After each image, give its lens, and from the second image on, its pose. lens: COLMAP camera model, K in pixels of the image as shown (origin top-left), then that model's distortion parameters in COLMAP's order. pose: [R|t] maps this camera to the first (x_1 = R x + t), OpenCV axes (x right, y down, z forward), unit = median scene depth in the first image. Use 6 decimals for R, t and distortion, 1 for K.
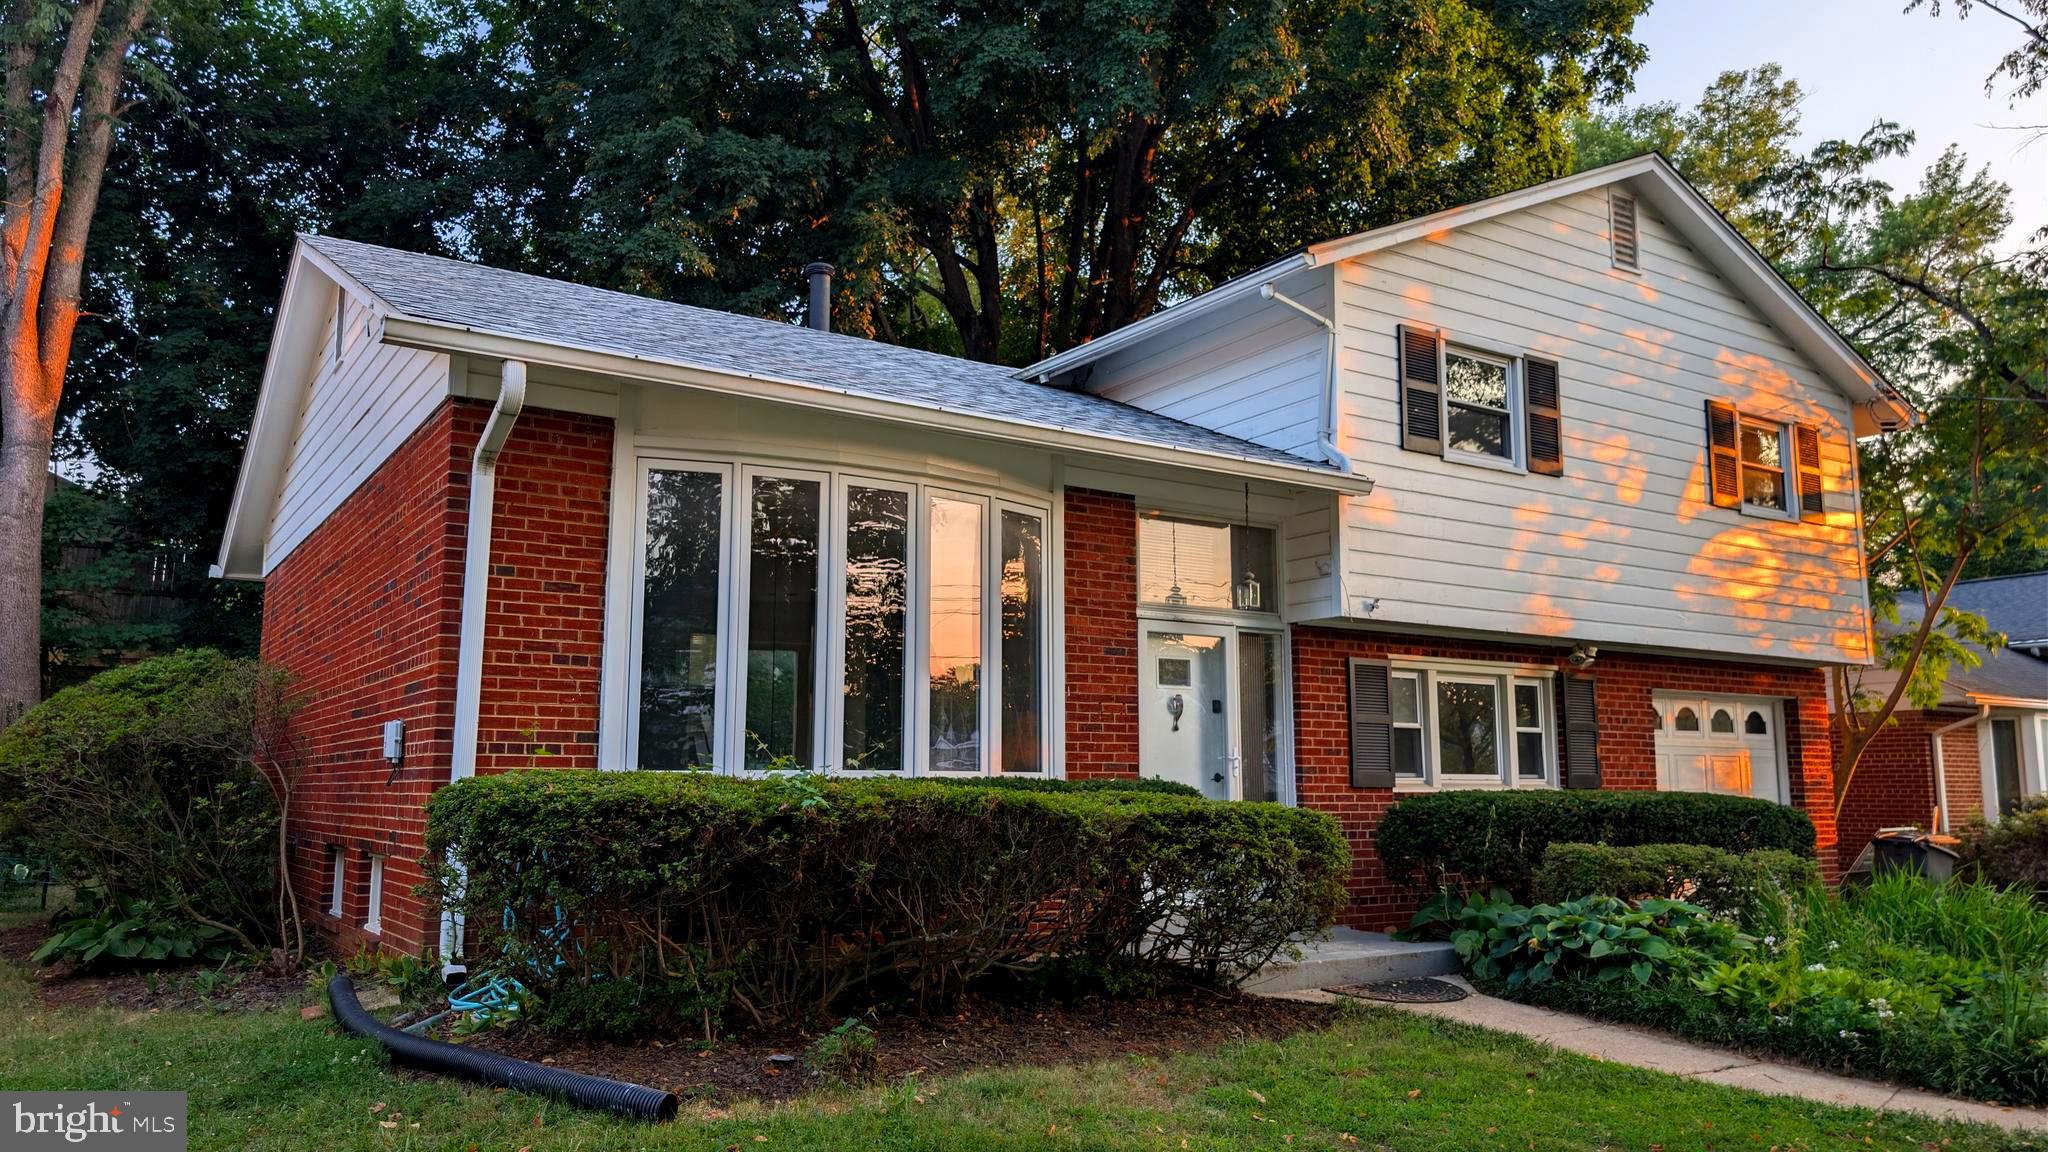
lens RADIAL K [[1484.3, 0, 1022.7], [0, 1484.3, 576.2], [0, 0, 1]] dist [-0.002443, -0.000579]
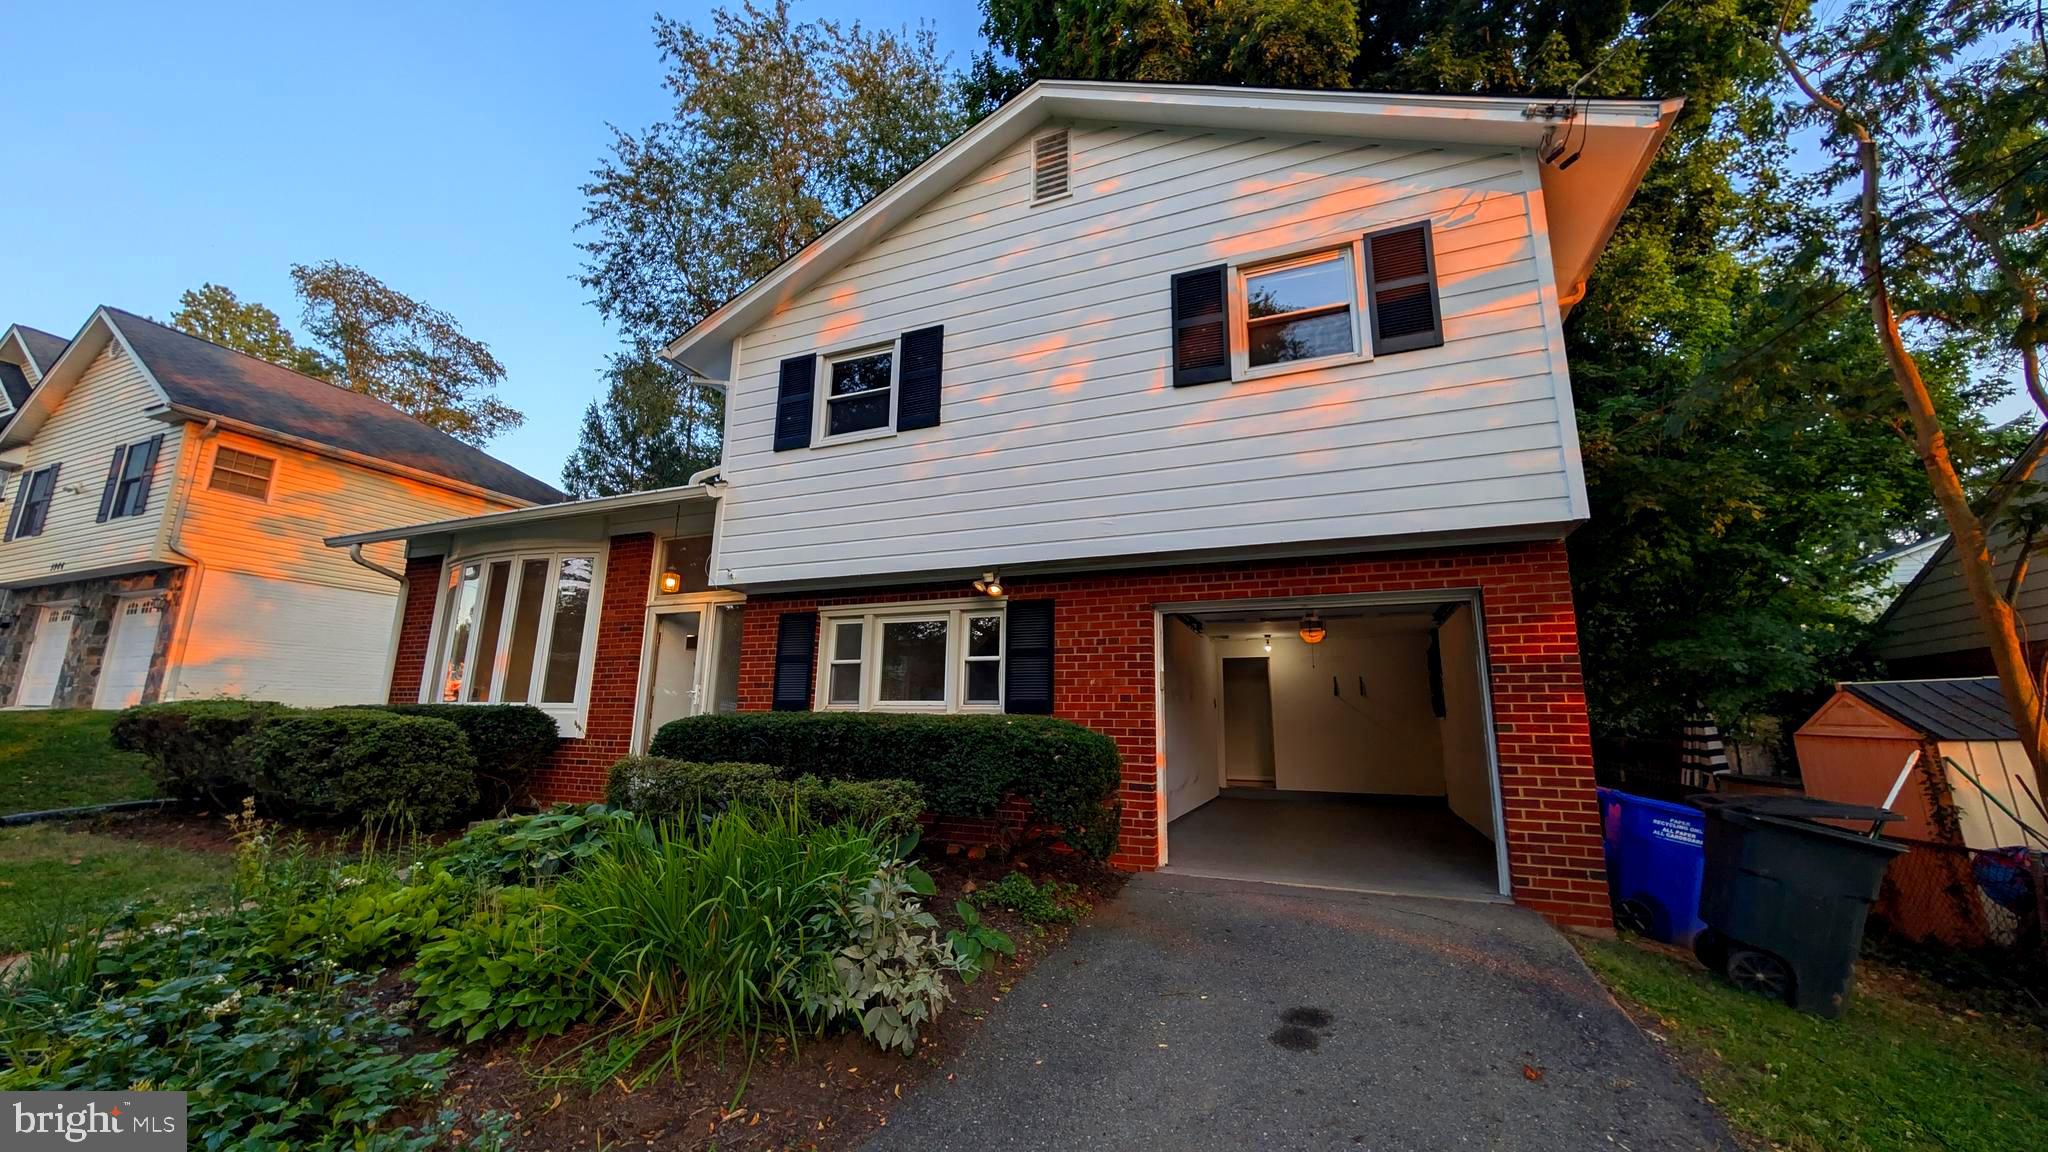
lens RADIAL K [[744.3, 0, 1025.5], [0, 744.3, 571.5], [0, 0, 1]] dist [0.002897, 0.000176]
pose [[0.568982, -0.151798, -0.808218, 0.827259], [0.114065, 0.987883, -0.105241, 0.104401], [0.814401, -0.032309, 0.579403, 0.733075]]
